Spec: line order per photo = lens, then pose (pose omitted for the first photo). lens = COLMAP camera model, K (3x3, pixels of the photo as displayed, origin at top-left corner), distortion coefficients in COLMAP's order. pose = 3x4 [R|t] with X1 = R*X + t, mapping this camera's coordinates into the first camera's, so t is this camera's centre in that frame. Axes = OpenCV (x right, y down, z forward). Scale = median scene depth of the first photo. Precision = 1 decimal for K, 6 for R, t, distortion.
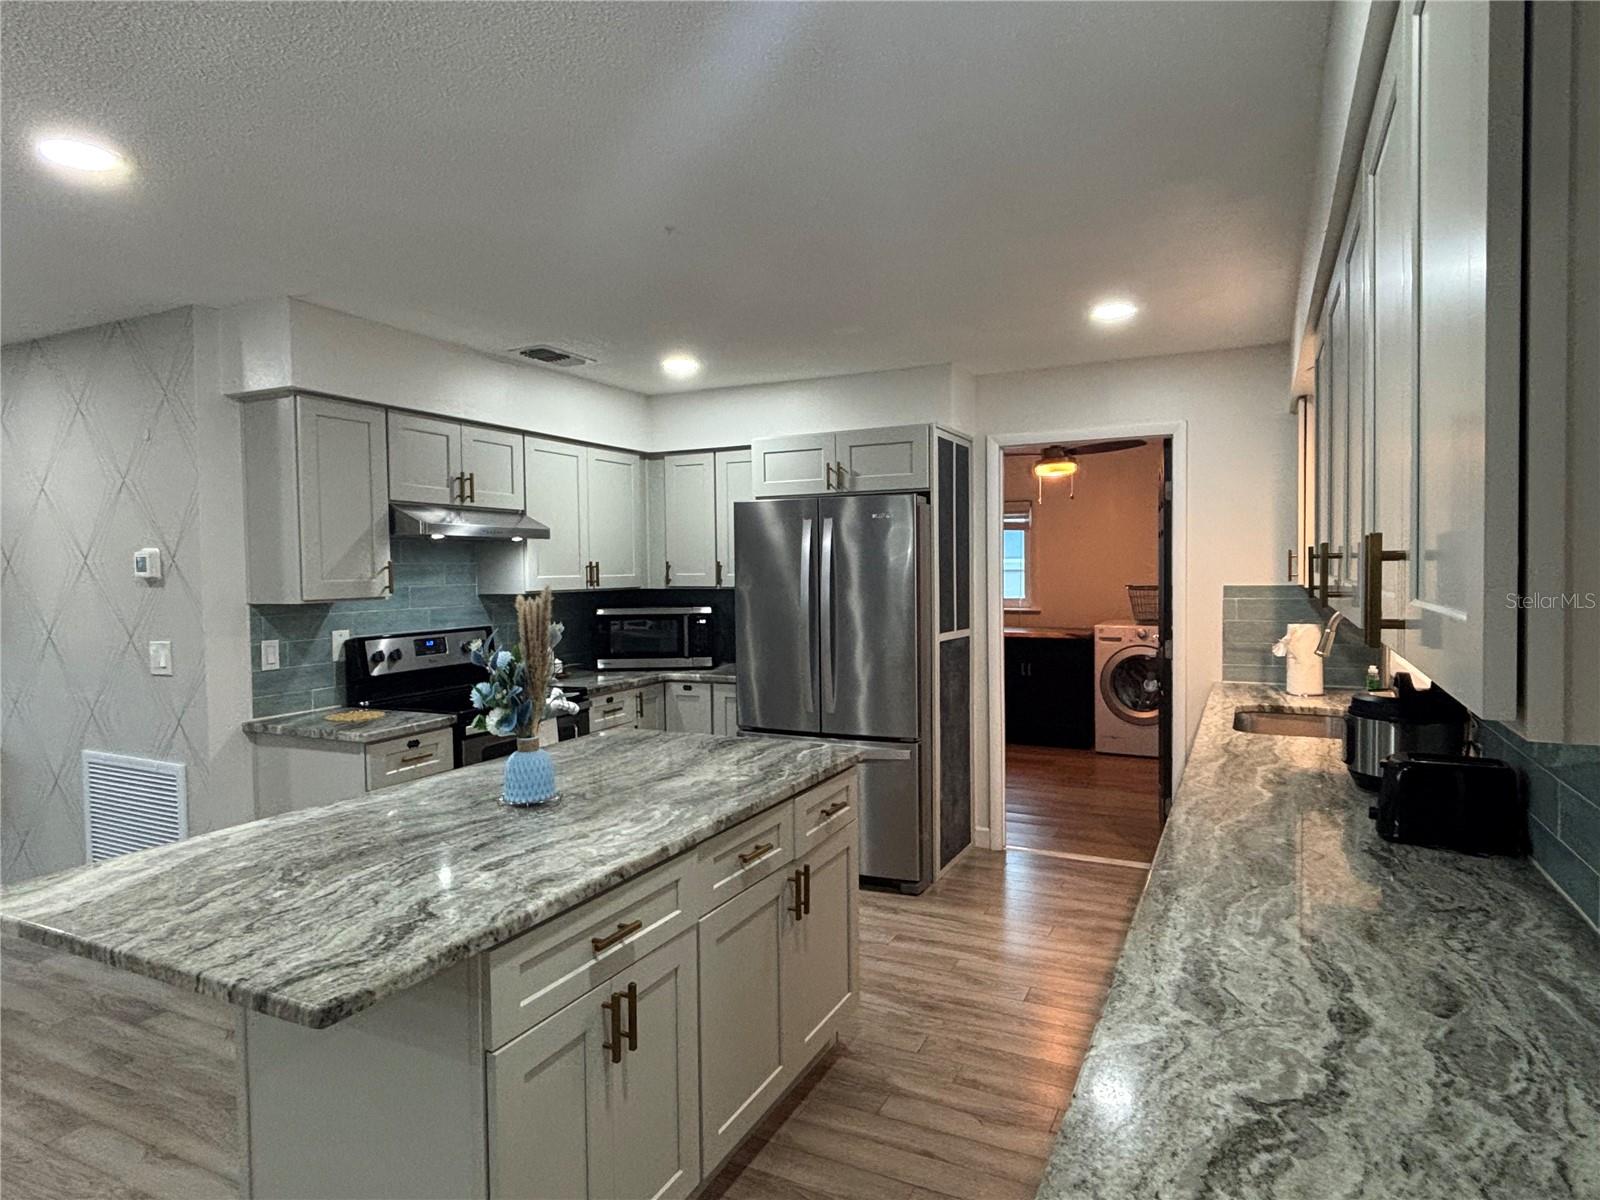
lens RADIAL K [[930.0, 0, 800.0], [0, 930.0, 600.0], [0, 0, 1]] dist [-0.000090, -0.000666]
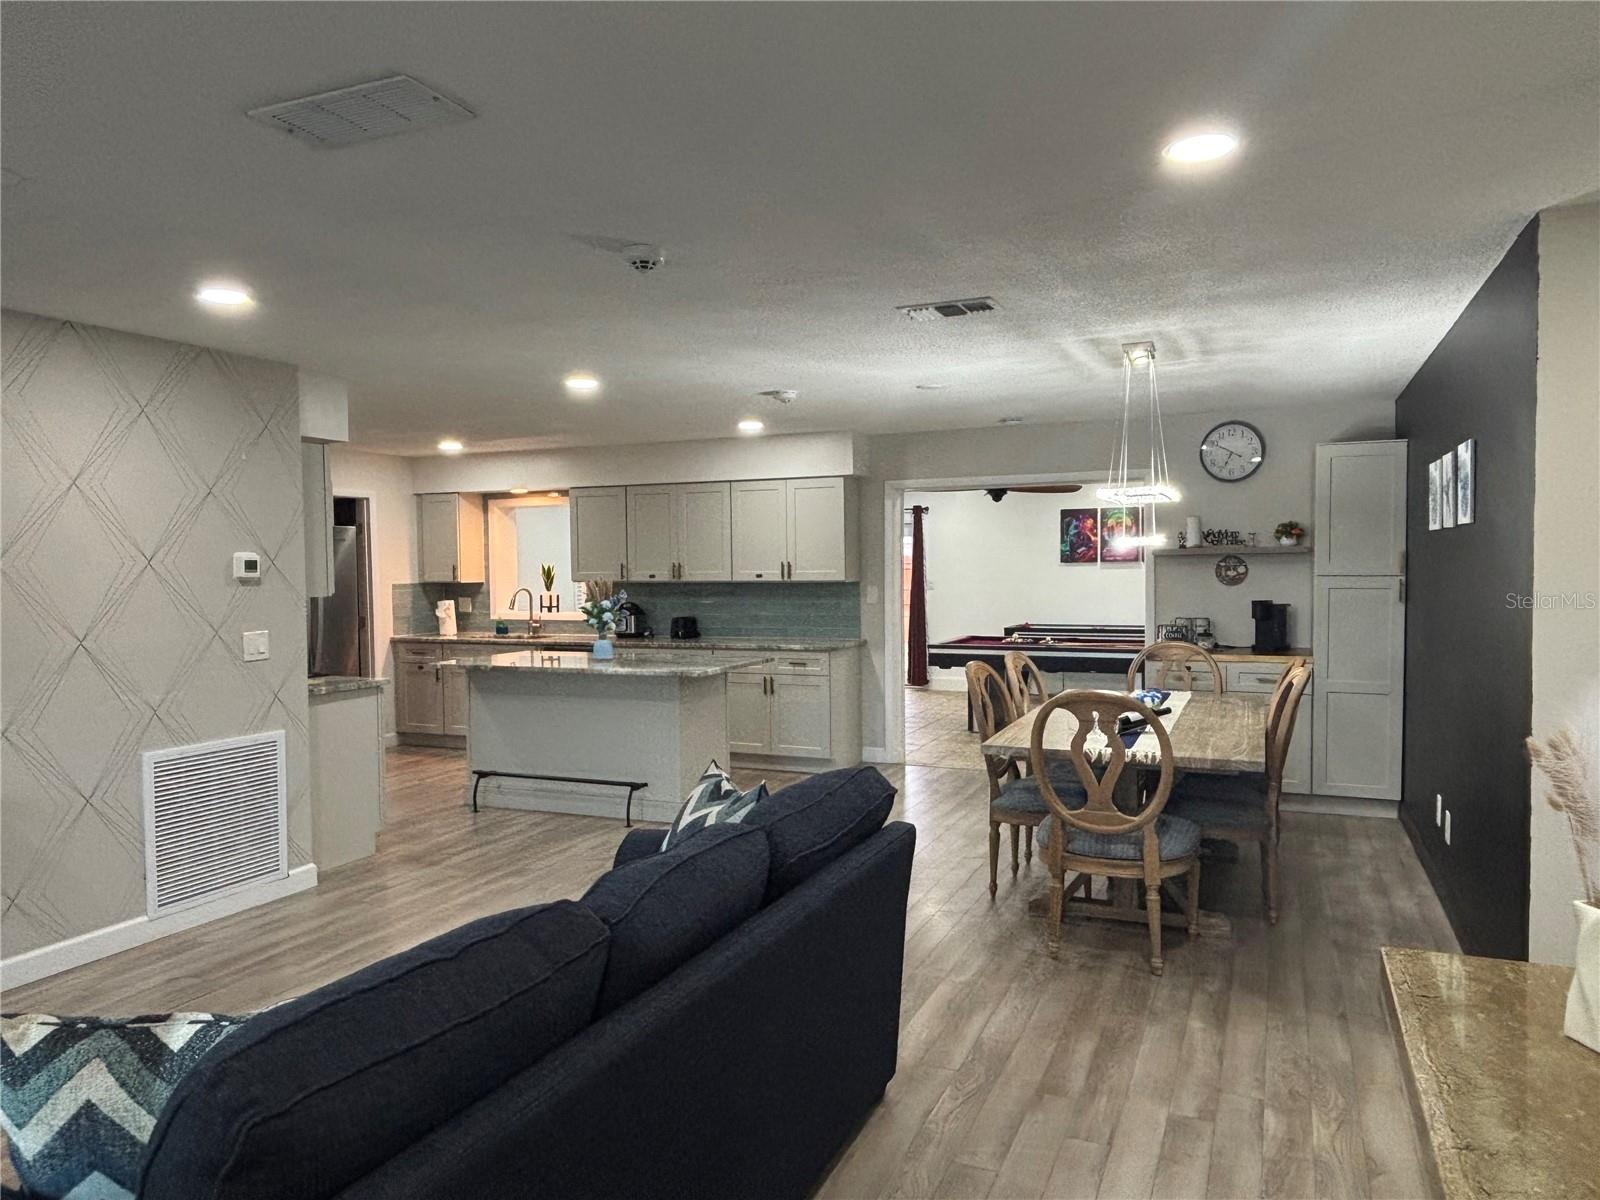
lens RADIAL K [[1080.8, 0, 800.0], [0, 1080.8, 600.0], [0, 0, 1]] dist [0.060101, -0.088203]
pose [[-0.032800, -0.023366, 0.999189, -2.027041], [0.045492, 0.998656, 0.024847, -0.000367], [-0.998426, 0.046270, -0.031693, 0.337441]]
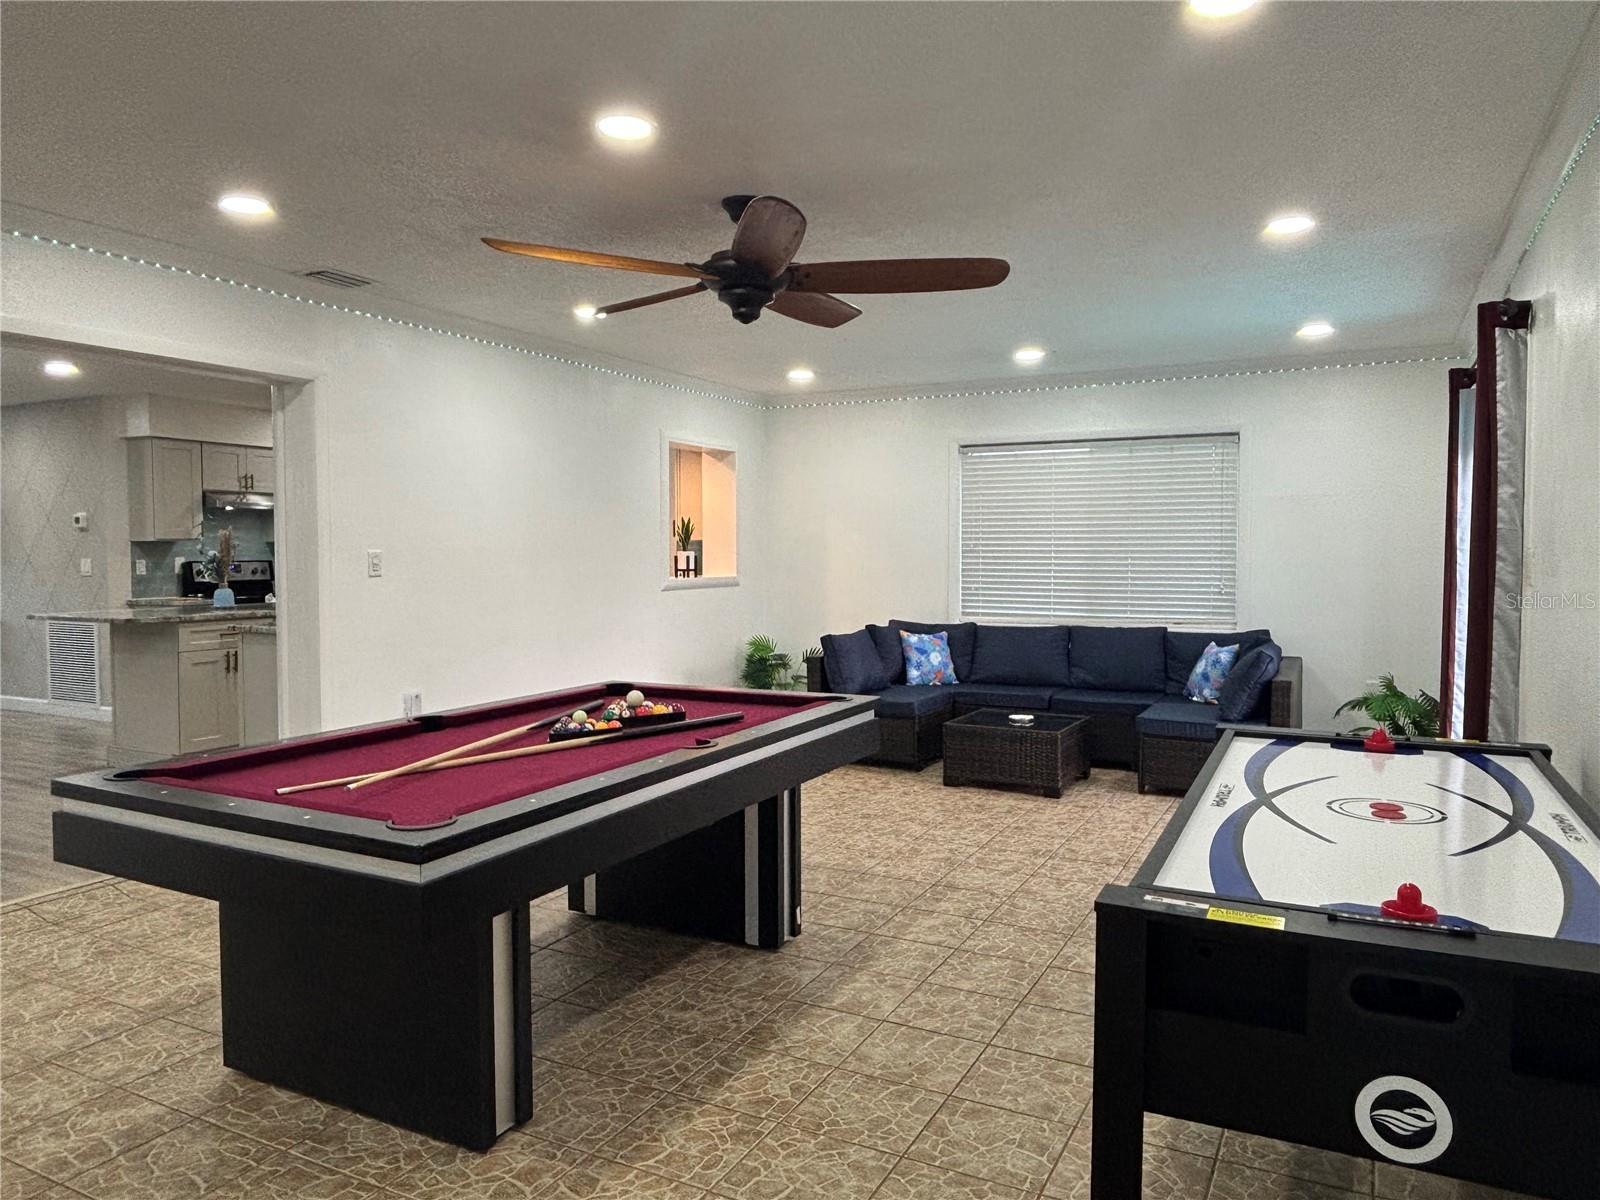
lens RADIAL K [[1080.8, 0, 800.0], [0, 1080.8, 600.0], [0, 0, 1]] dist [0.060101, -0.088203]
pose [[0.999847, 0.011542, -0.013181, 0.847875], [-0.011387, 0.999866, 0.011803, 0.084044], [0.013315, -0.011651, 0.999843, -1.280523]]
